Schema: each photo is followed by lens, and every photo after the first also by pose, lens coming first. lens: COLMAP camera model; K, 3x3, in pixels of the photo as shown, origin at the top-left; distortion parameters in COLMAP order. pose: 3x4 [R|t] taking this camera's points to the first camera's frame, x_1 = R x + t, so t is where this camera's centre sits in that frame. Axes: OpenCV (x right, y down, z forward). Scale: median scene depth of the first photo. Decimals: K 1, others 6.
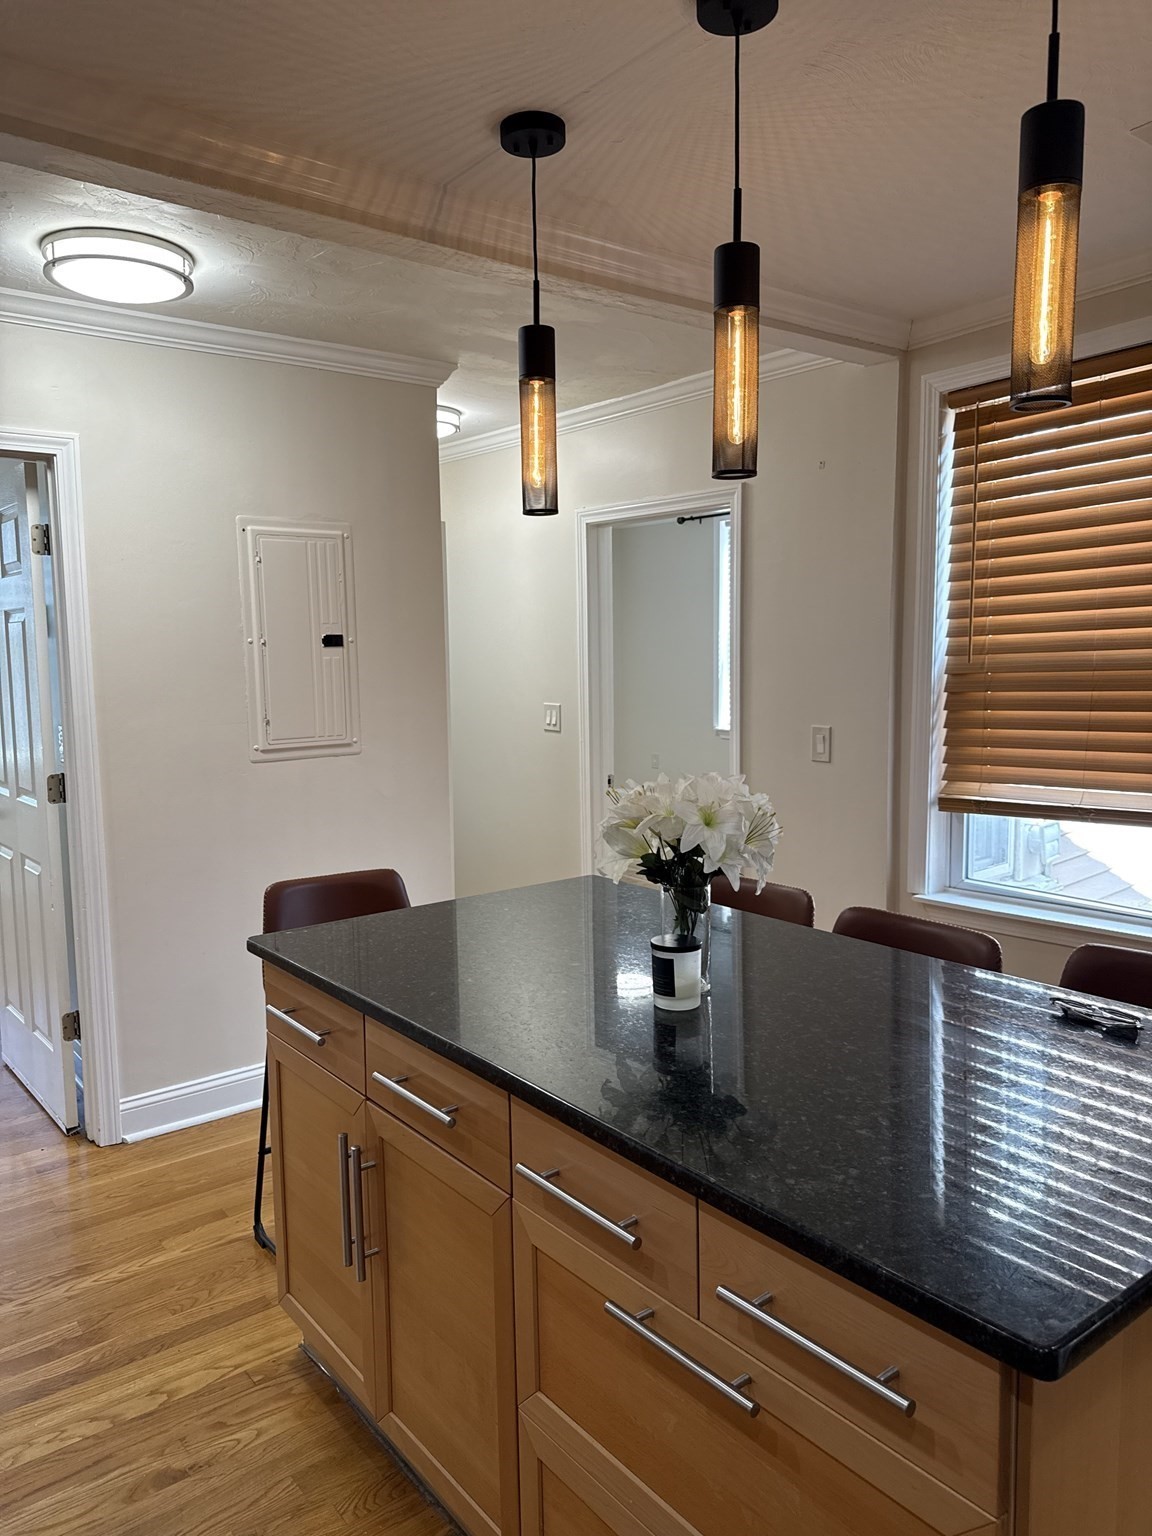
lens RADIAL K [[1071.0, 0, 564.6], [0, 1071.0, 764.4], [0, 0, 1]] dist [0.137594, -0.171590]
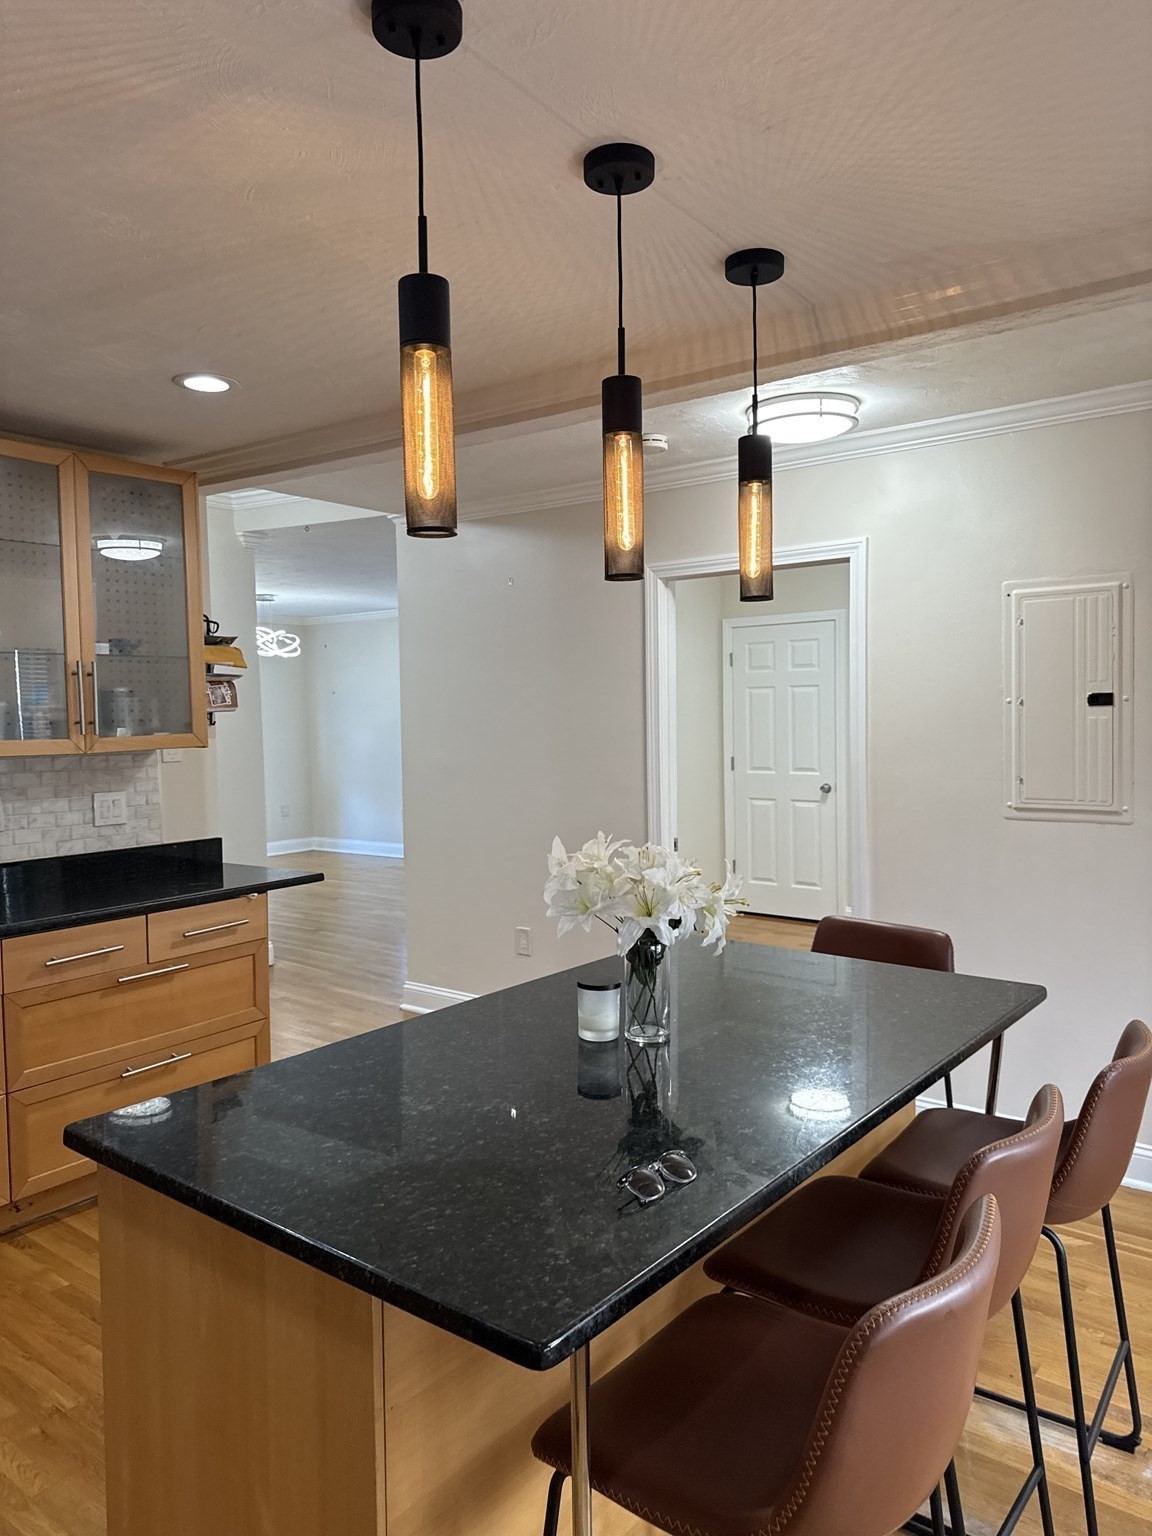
lens RADIAL K [[1071.0, 0, 564.6], [0, 1071.0, 764.4], [0, 0, 1]] dist [0.137594, -0.171590]
pose [[0.254062, 0.061564, -0.965226, 0.607919], [-0.092336, 0.994958, 0.039156, -0.055424], [0.962770, 0.079177, 0.258466, 0.328911]]
